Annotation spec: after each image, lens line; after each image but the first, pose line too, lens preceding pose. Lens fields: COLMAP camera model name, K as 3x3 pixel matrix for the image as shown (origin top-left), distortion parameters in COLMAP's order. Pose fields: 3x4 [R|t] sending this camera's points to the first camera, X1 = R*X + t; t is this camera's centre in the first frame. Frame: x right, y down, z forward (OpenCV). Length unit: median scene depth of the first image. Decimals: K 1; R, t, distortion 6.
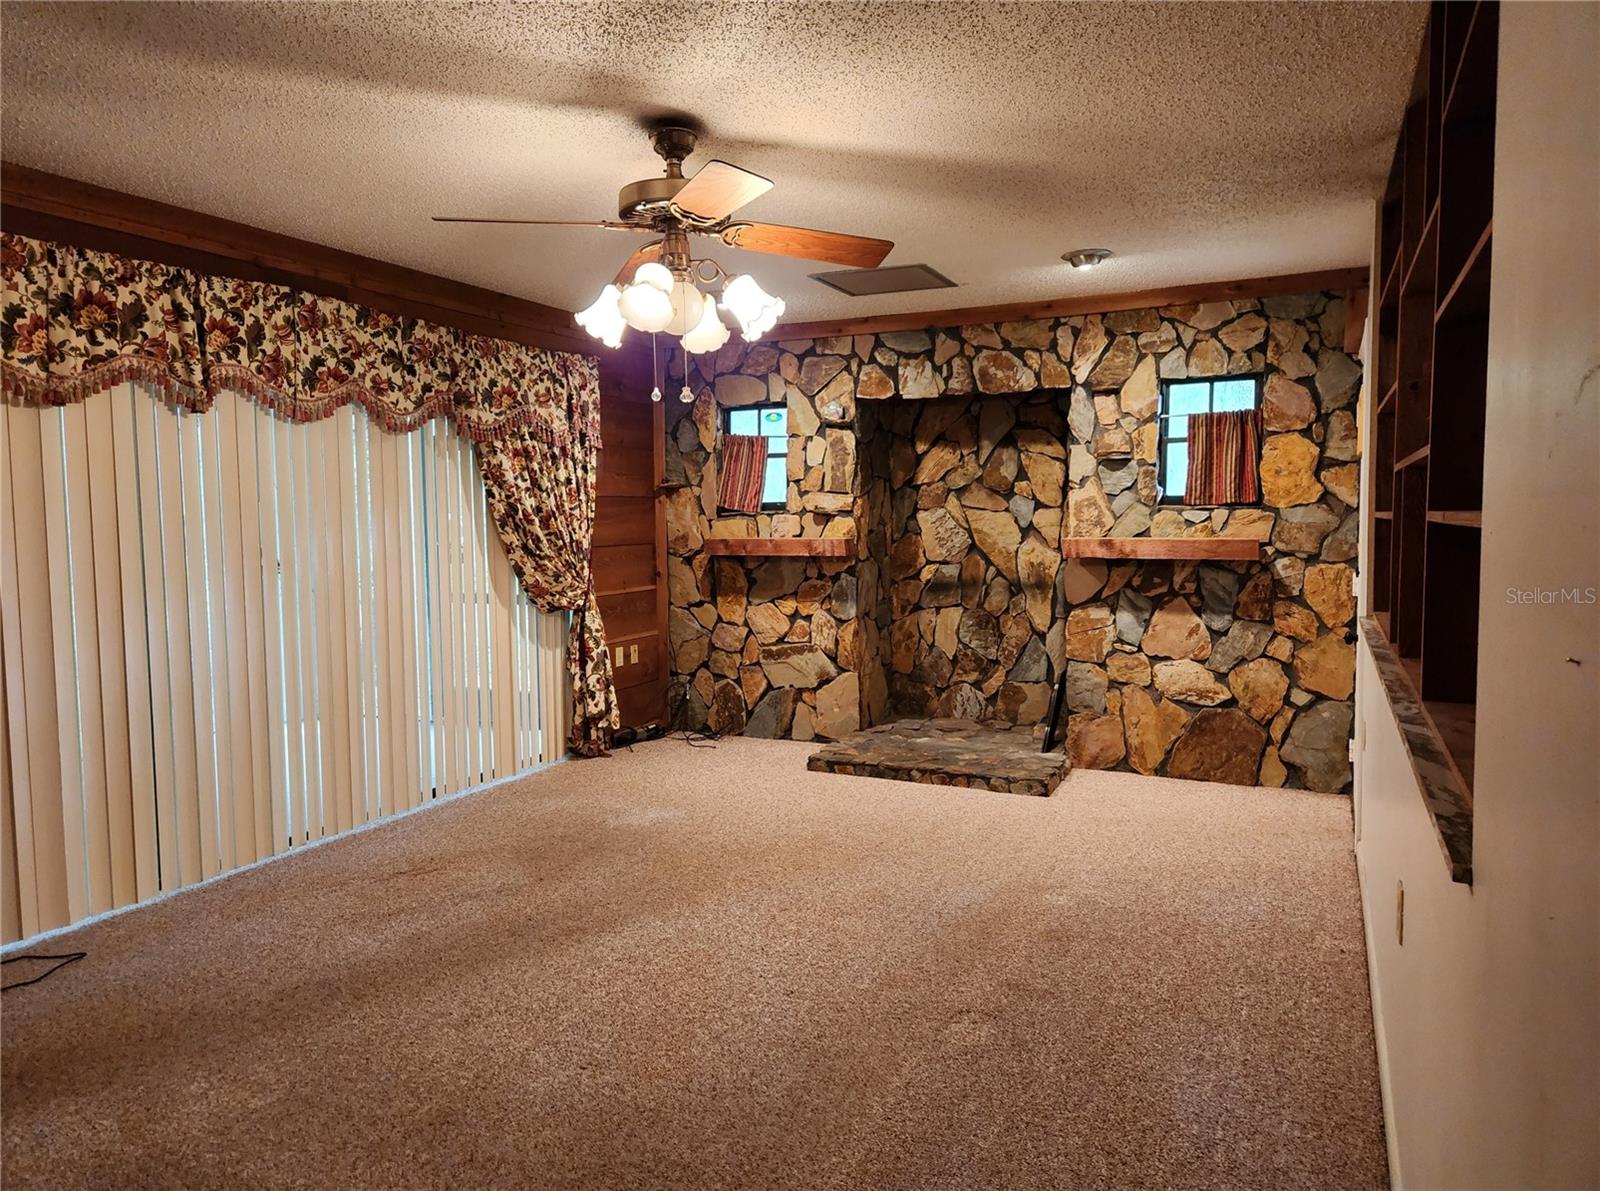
lens RADIAL K [[1071.4, 0, 800.7], [0, 1071.4, 593.0], [0, 0, 1]] dist [0.060571, -0.050340]
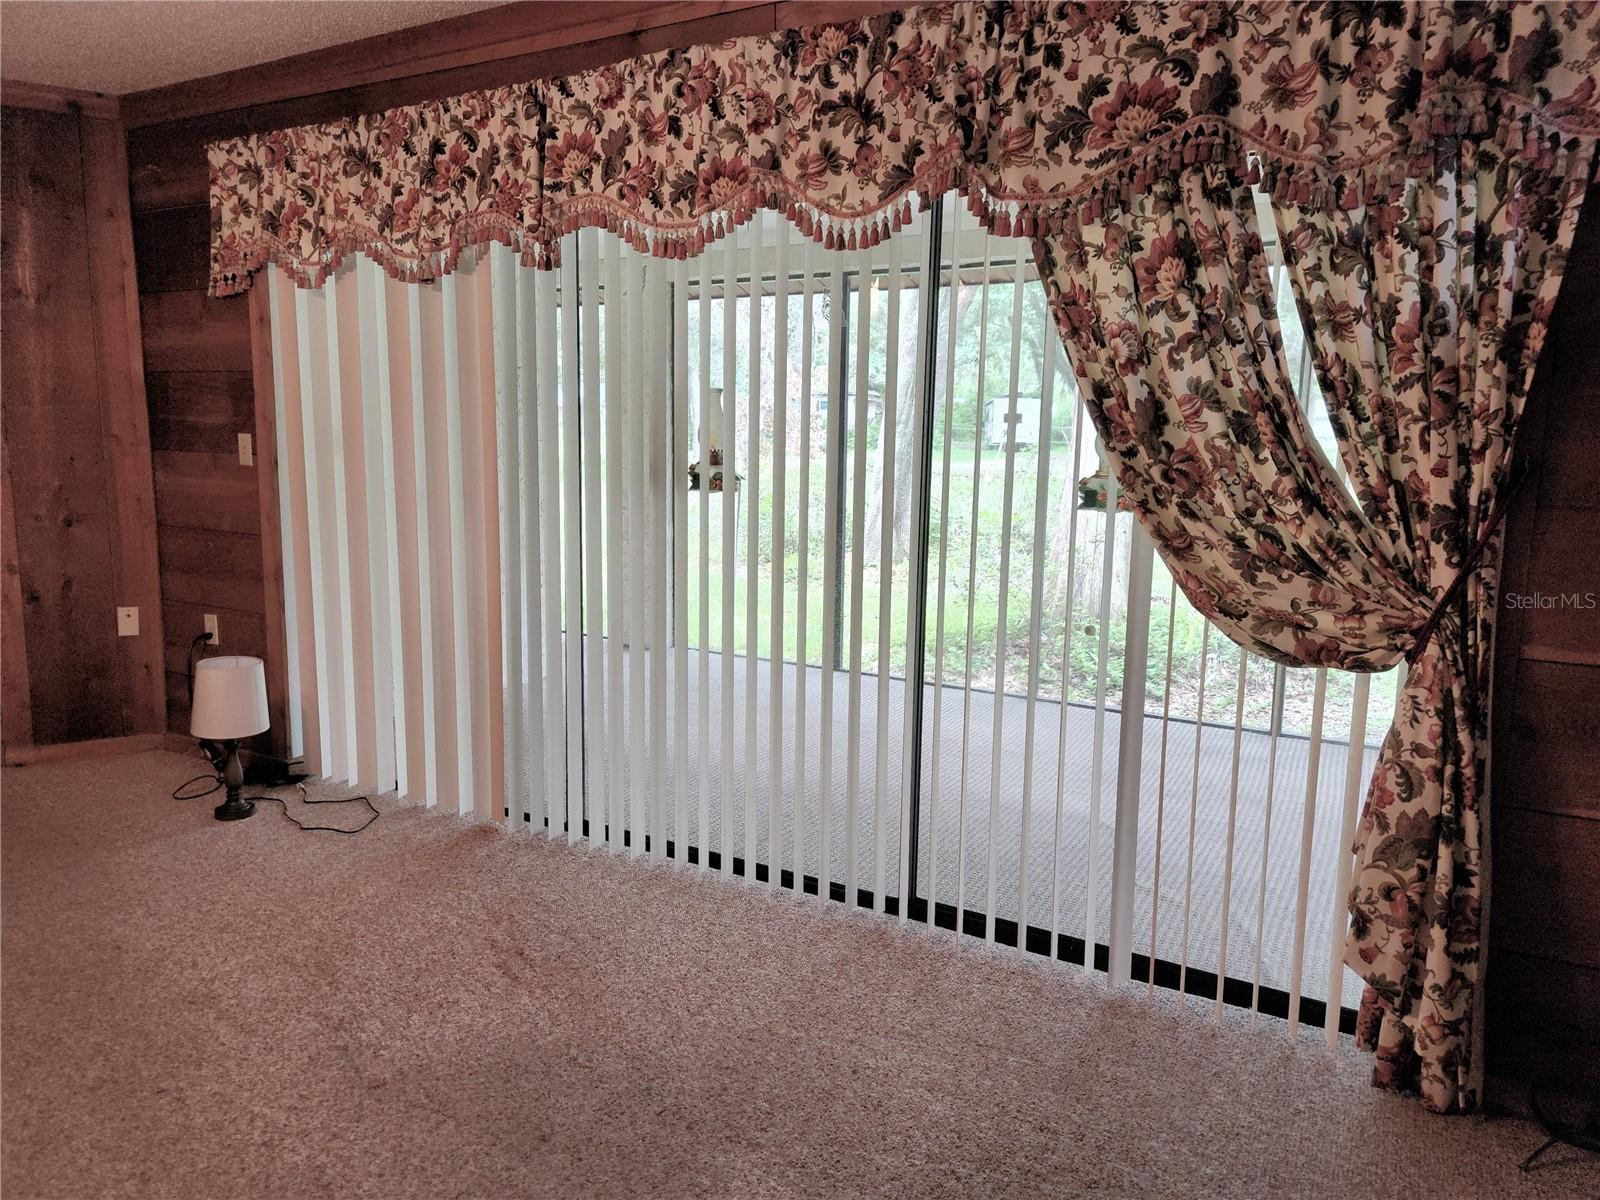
lens RADIAL K [[1071.4, 0, 802.3], [0, 1071.4, 595.9], [0, 0, 1]] dist [0.060571, -0.050340]
pose [[-0.079318, 0.151725, -0.985235, 0.192411], [-0.091835, 0.983034, 0.158779, -0.061046], [0.992610, 0.103074, -0.064039, 1.026230]]
